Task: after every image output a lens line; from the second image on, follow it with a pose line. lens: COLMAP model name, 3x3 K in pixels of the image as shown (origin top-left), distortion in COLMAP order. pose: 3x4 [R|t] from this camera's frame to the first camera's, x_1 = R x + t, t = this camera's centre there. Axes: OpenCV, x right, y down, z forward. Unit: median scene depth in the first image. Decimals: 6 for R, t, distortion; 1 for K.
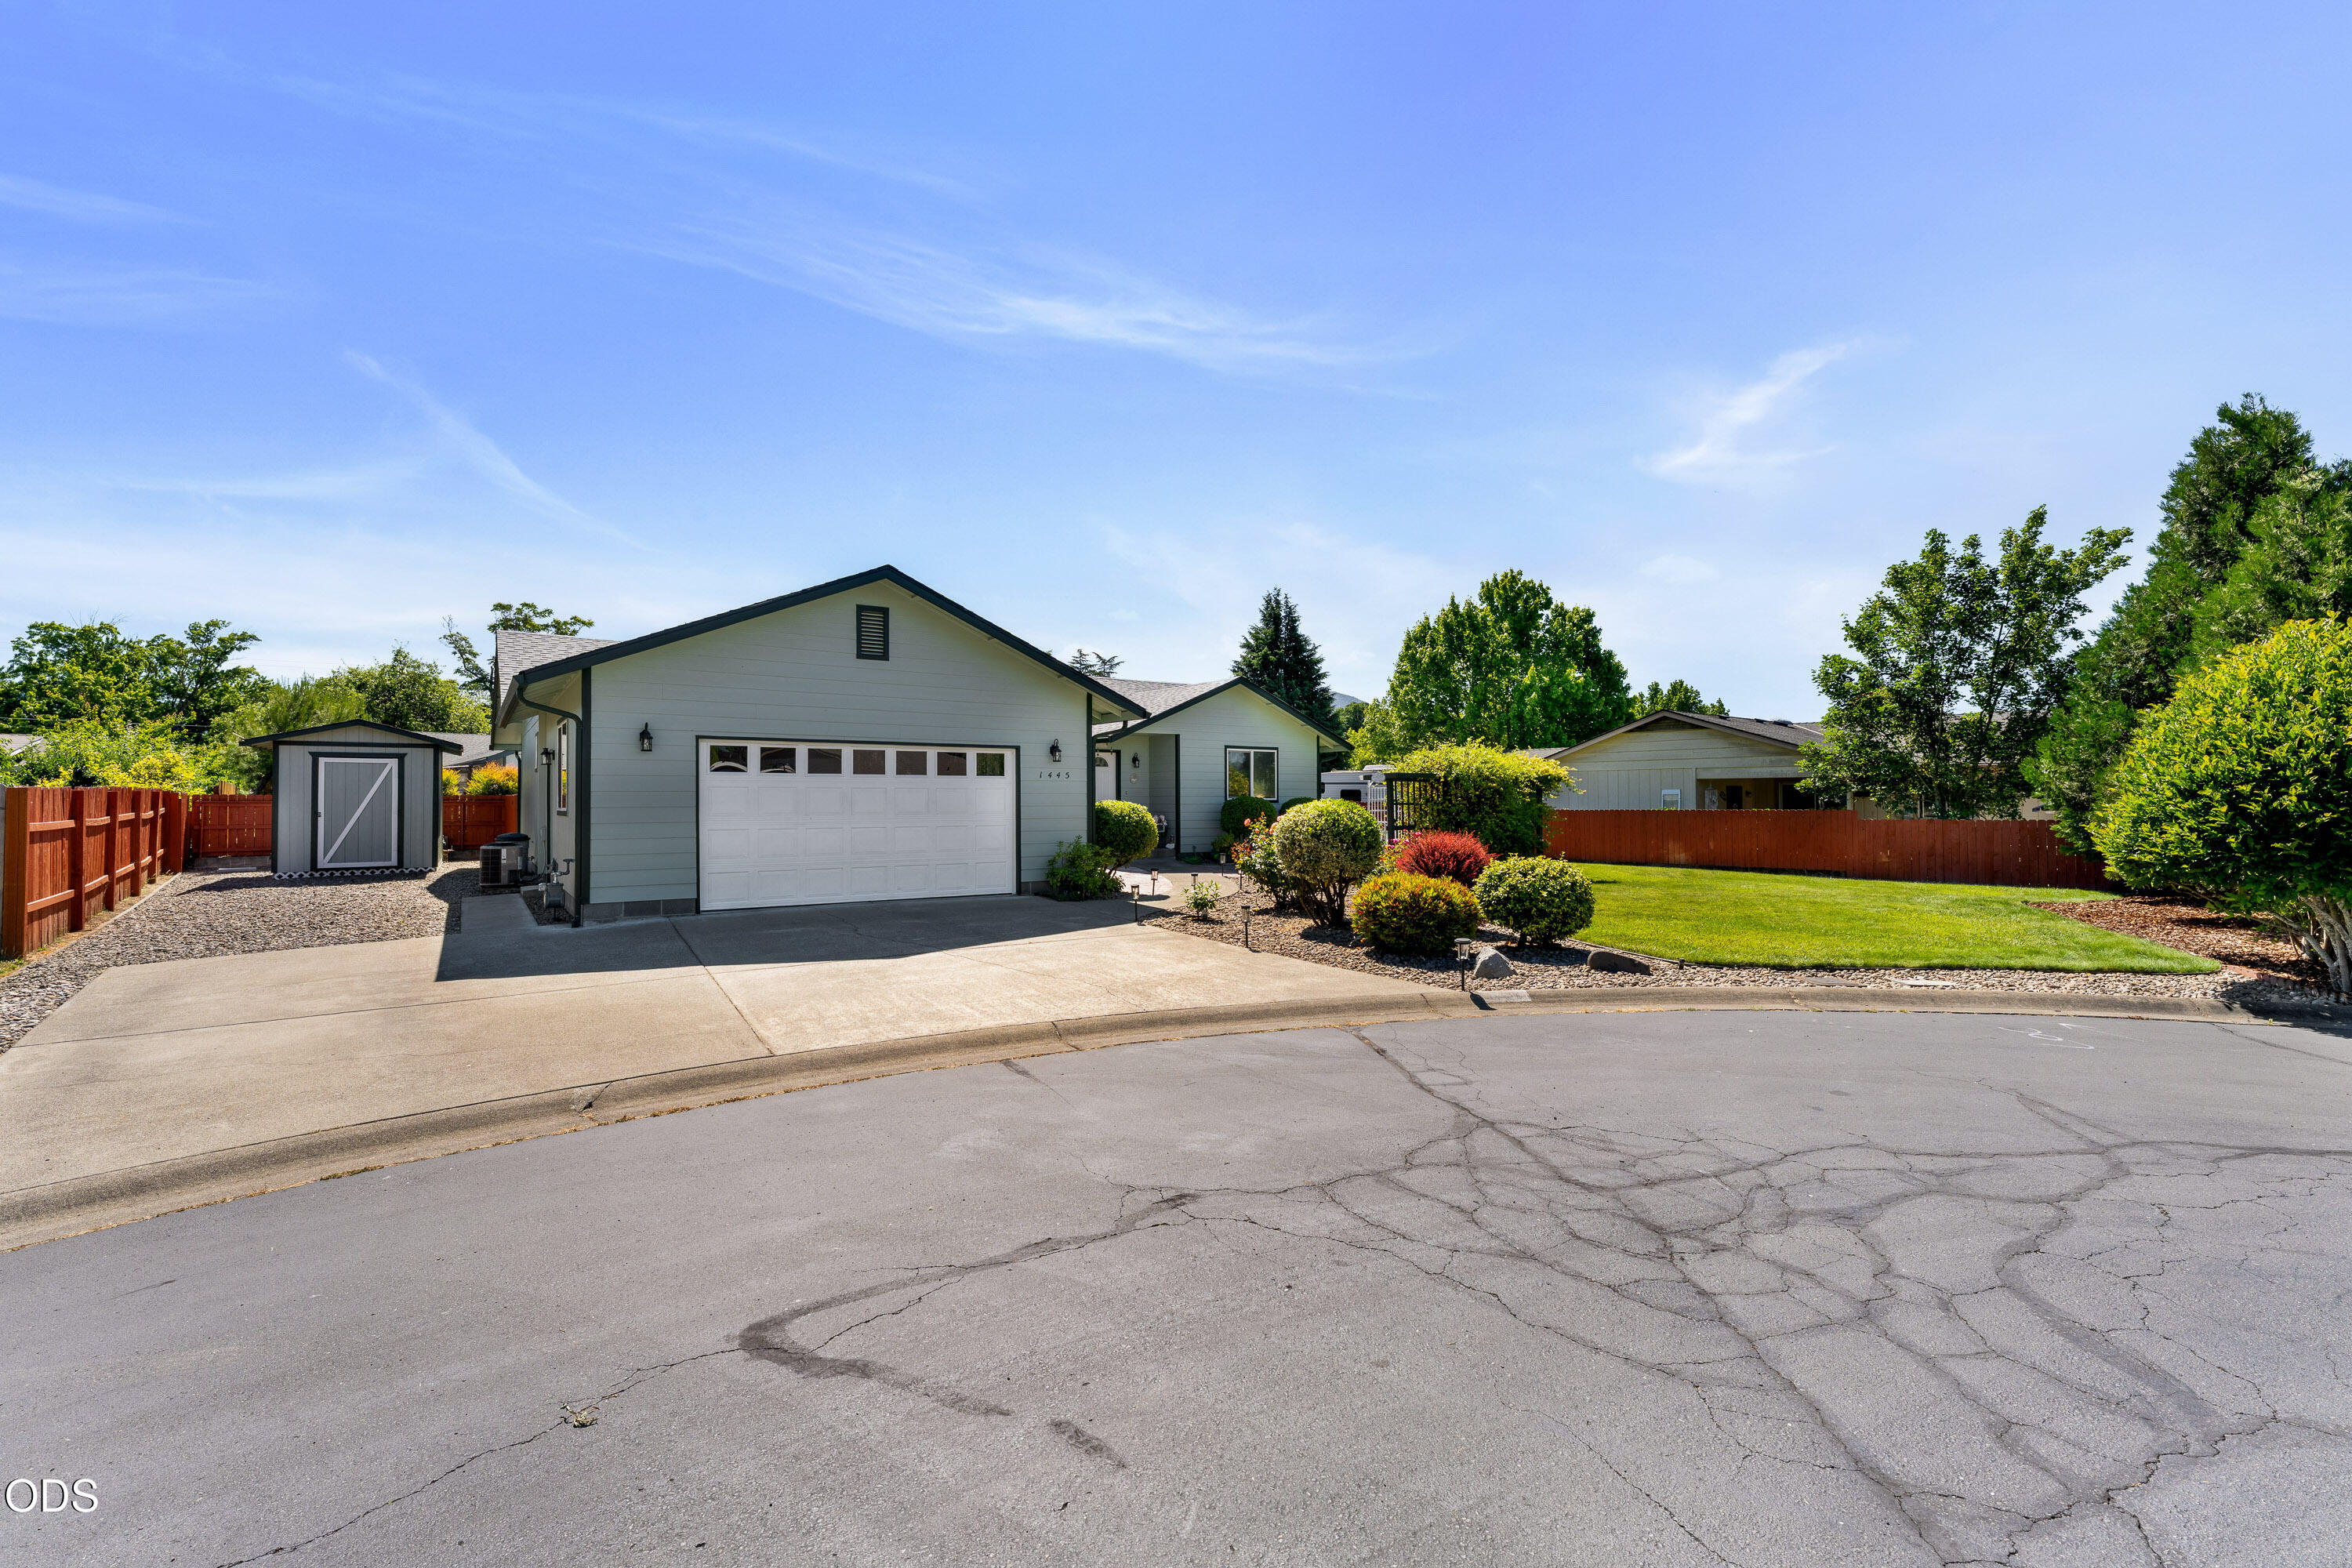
lens RADIAL K [[1034.3, 0, 1173.0], [0, 1034.3, 769.8], [0, 0, 1]] dist [-0.001656, 0.000307]
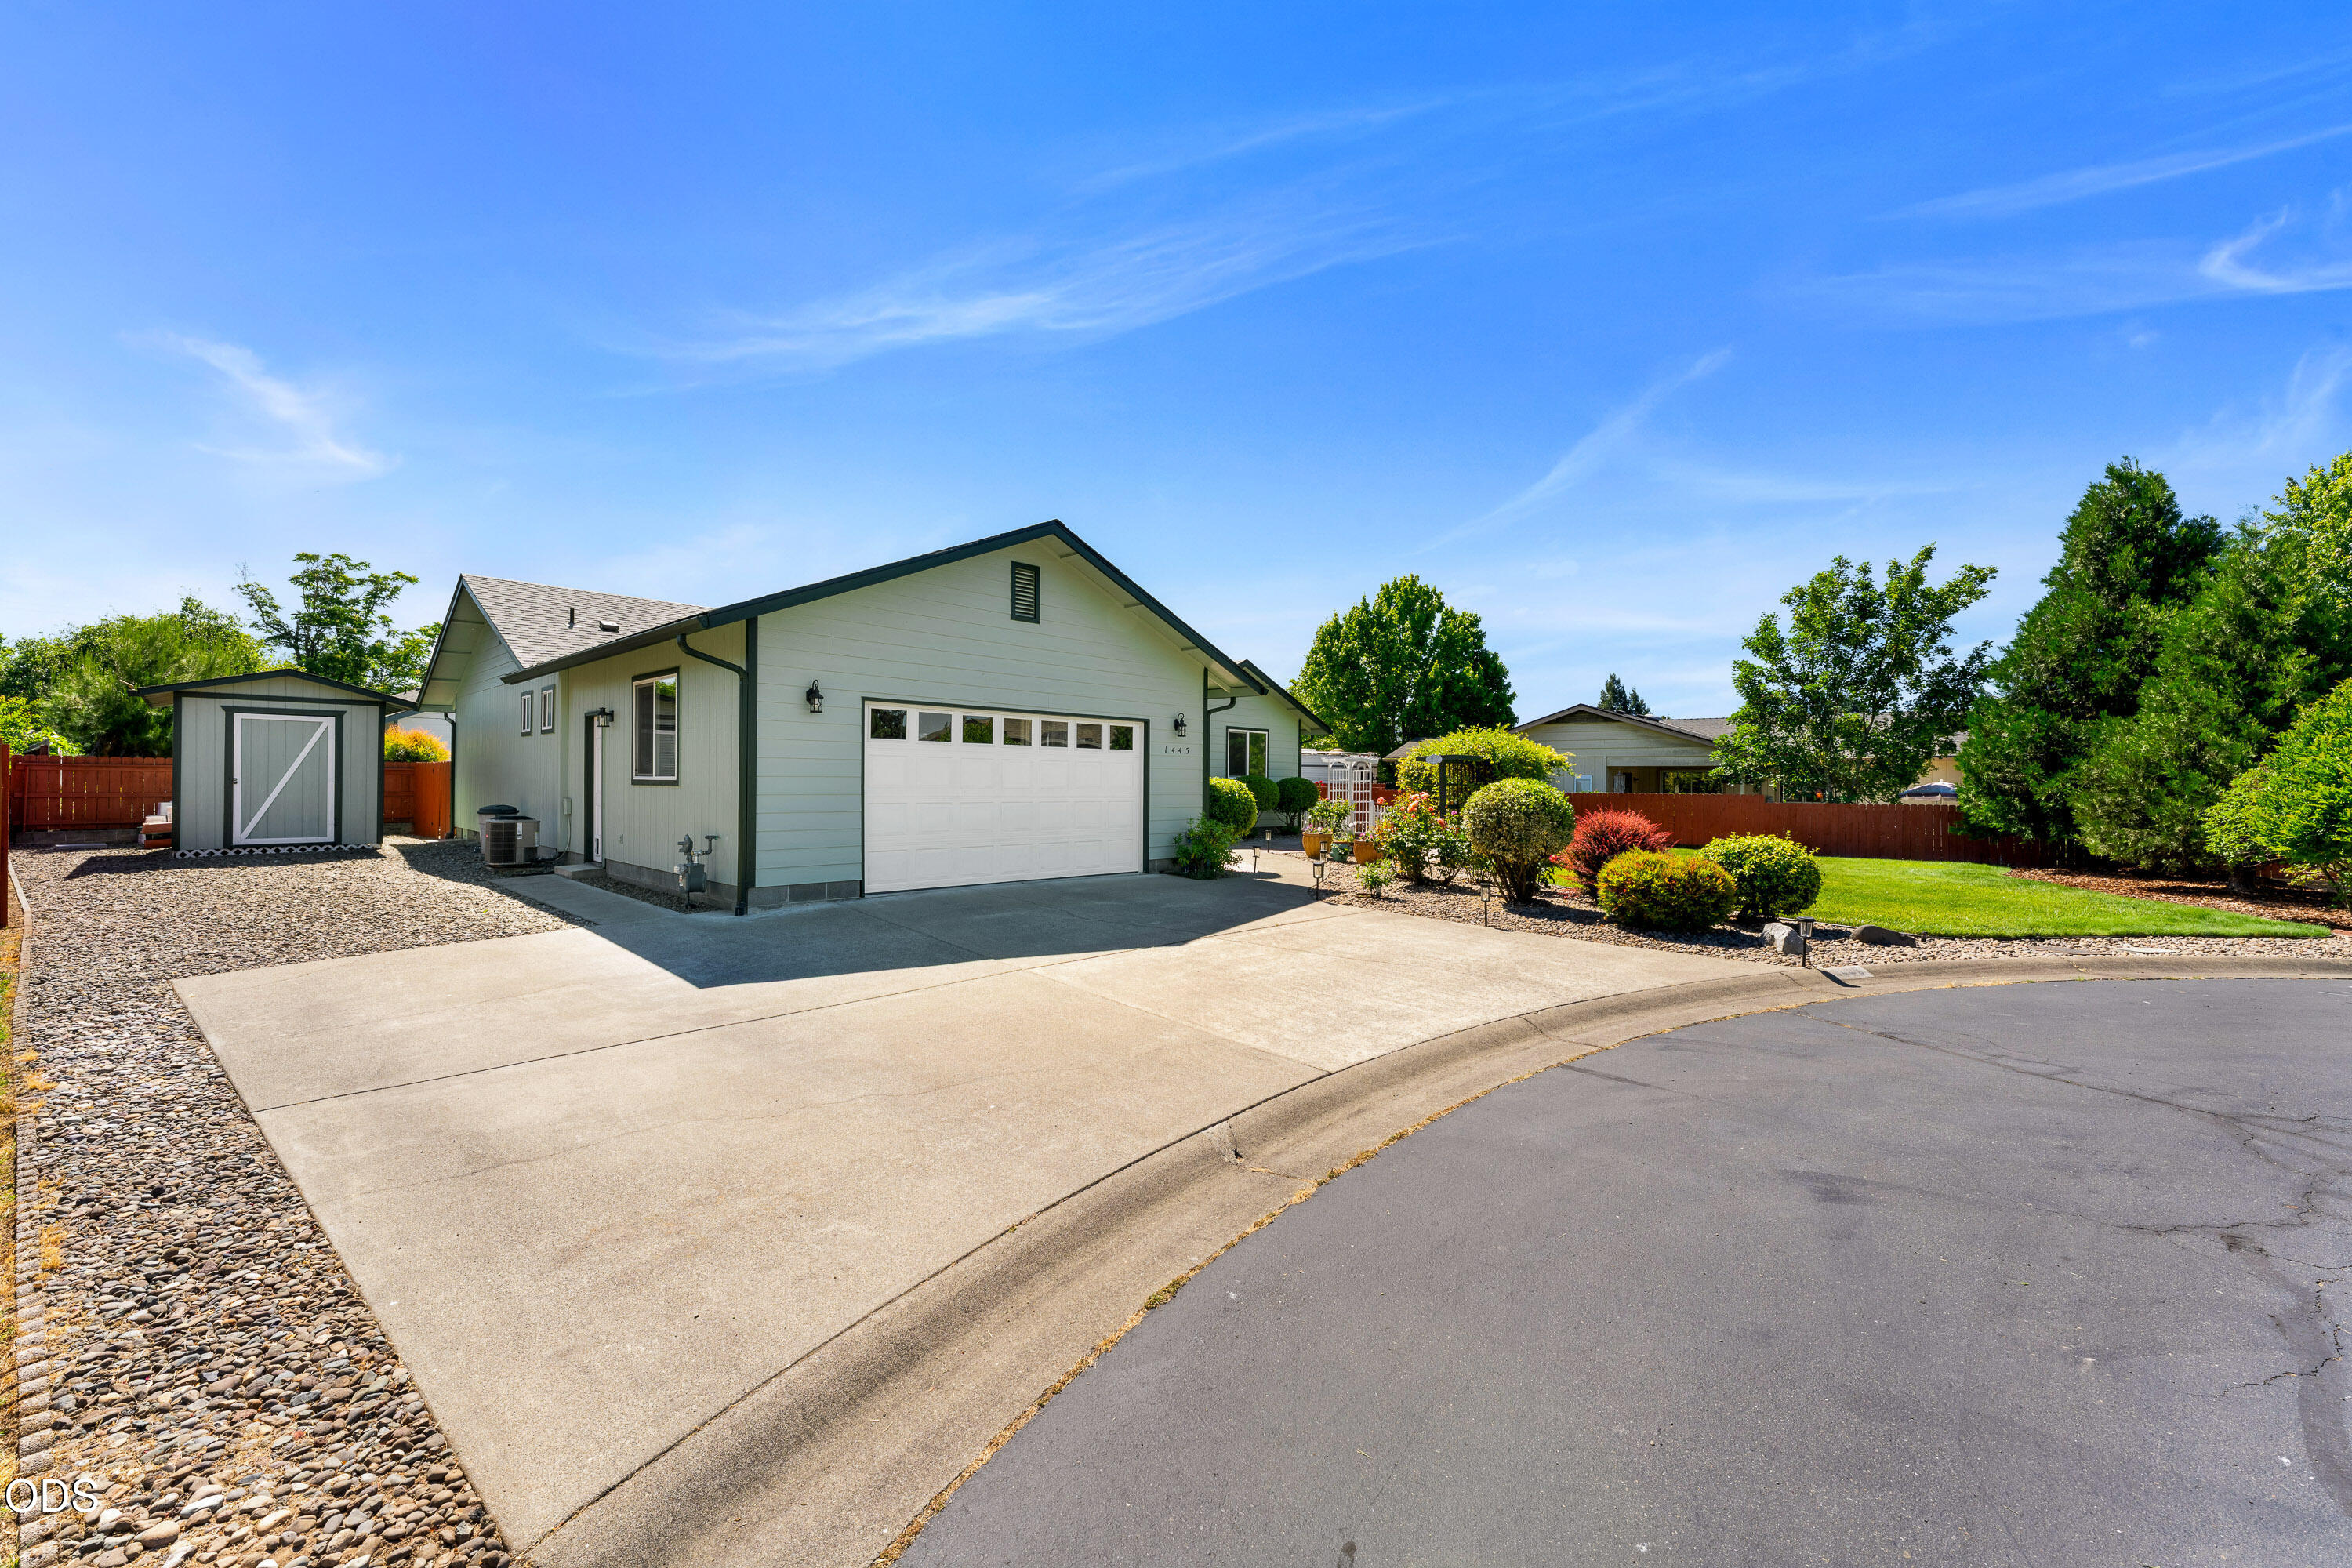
lens RADIAL K [[950.0, 0, 1180.5], [0, 950.0, 779.1], [0, 0, 1]] dist [-0.002263, 0.000182]
pose [[0.980184, 0.013687, 0.197617, -0.188947], [-0.019180, 0.999480, 0.025906, 0.005805], [-0.197159, -0.029183, 0.979937, 0.078386]]
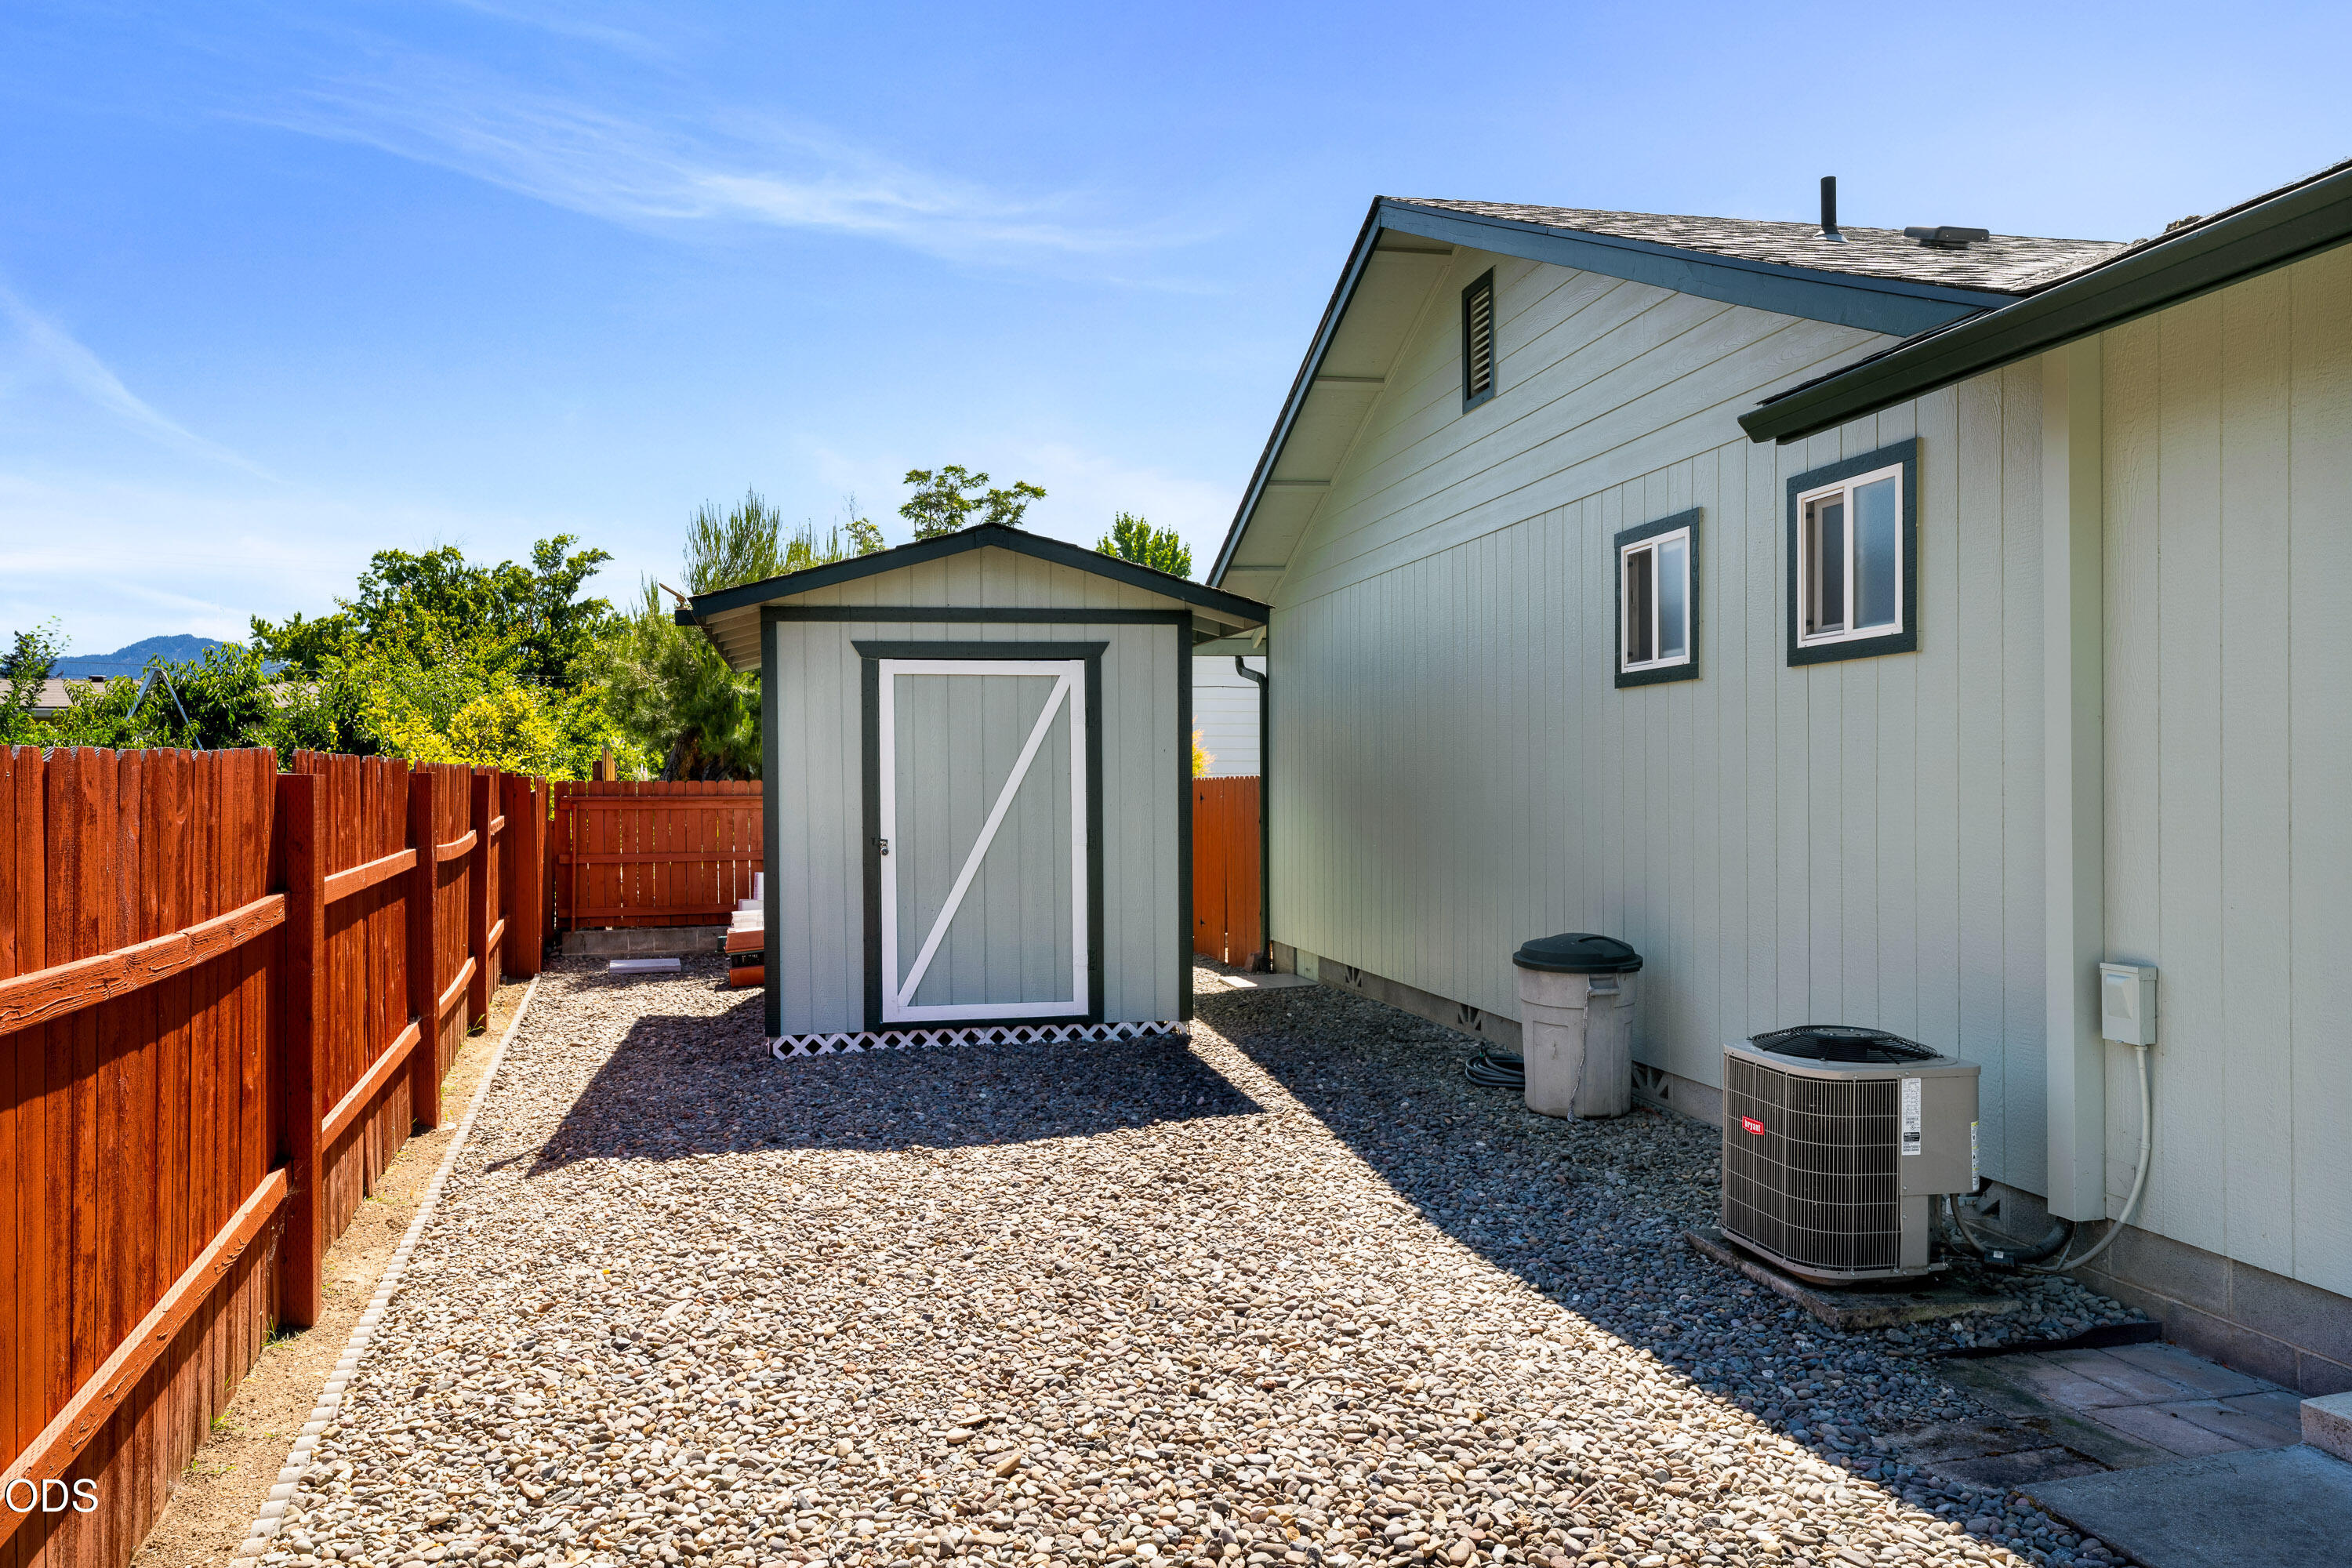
lens RADIAL K [[1615.4, 0, 1095.2], [0, 1615.4, 792.4], [0, 0, 1]] dist [-0.007055, -0.000514]
pose [[0.908976, -0.001201, -0.416846, -0.479276], [0.016477, 0.999318, 0.033051, 0.010360], [0.416522, -0.036911, 0.908376, 0.498670]]
